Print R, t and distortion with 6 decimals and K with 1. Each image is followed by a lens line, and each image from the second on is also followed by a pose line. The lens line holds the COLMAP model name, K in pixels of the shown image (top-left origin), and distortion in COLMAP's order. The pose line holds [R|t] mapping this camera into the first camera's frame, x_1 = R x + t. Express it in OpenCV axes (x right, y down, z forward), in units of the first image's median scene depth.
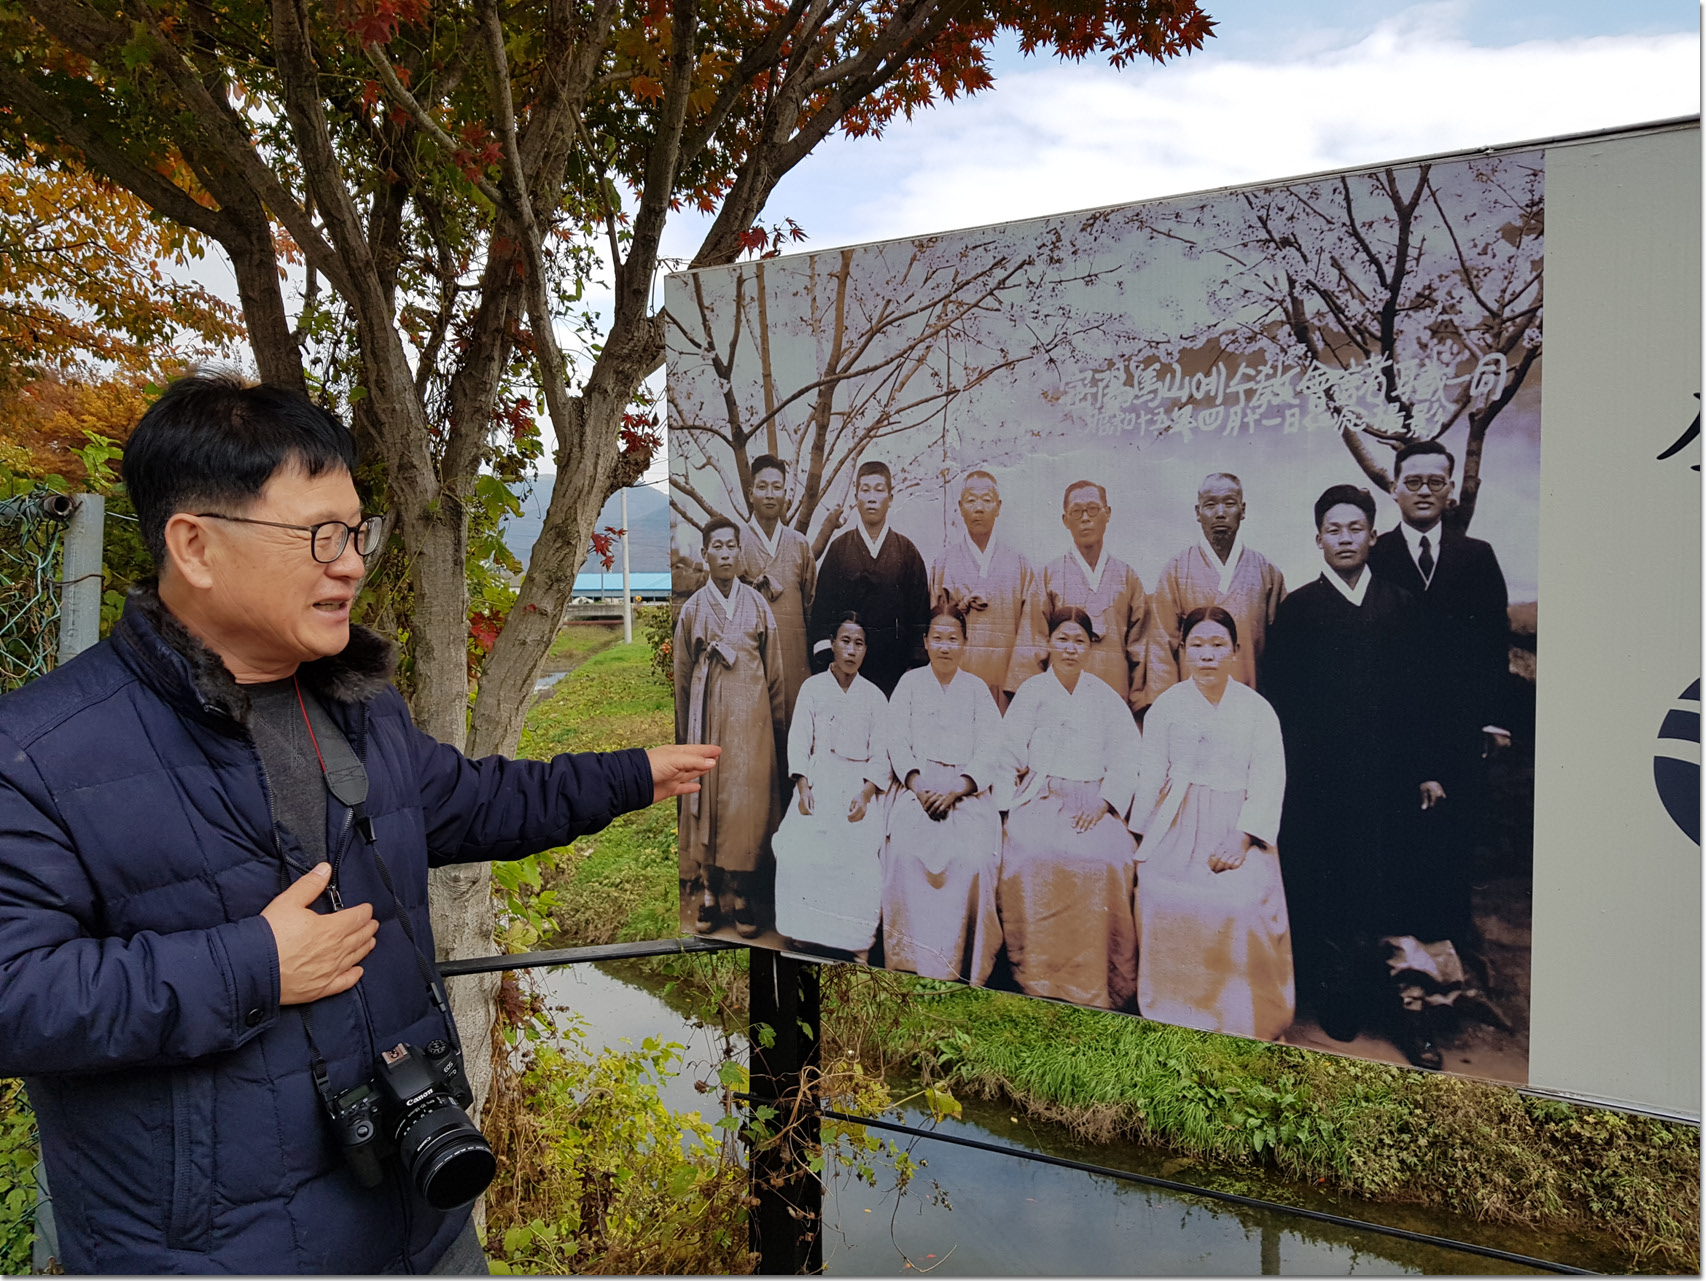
lens RADIAL K [[1315.8, 0, 856.7], [0, 1315.8, 636.6], [0, 0, 1]] dist [0.071795, -0.103147]
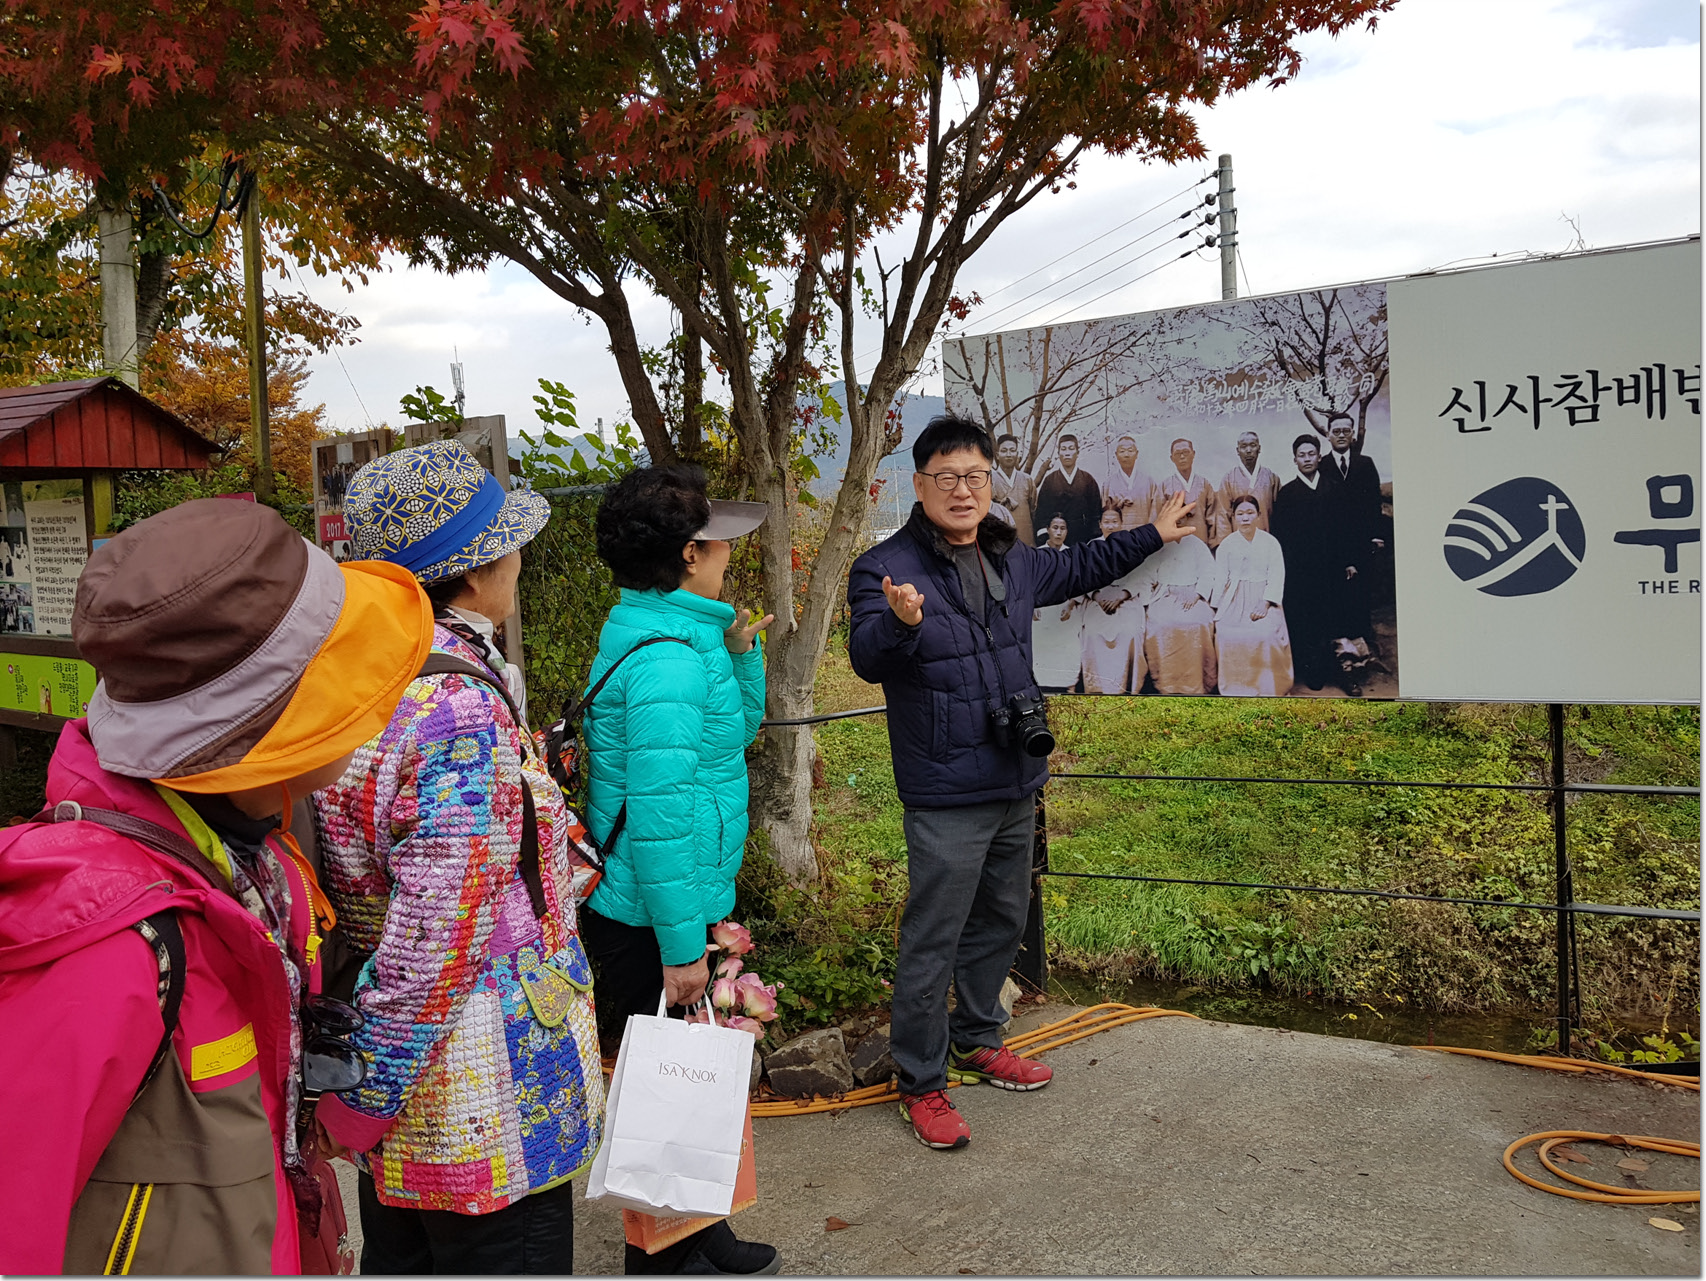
lens RADIAL K [[1315.8, 0, 863.8], [0, 1315.8, 643.8], [0, 0, 1]] dist [0.071795, -0.103147]
pose [[0.997414, -0.066138, 0.028122, -0.369635], [0.064758, 0.996774, 0.047418, 0.065577], [-0.031167, -0.045474, 0.998479, -0.979810]]
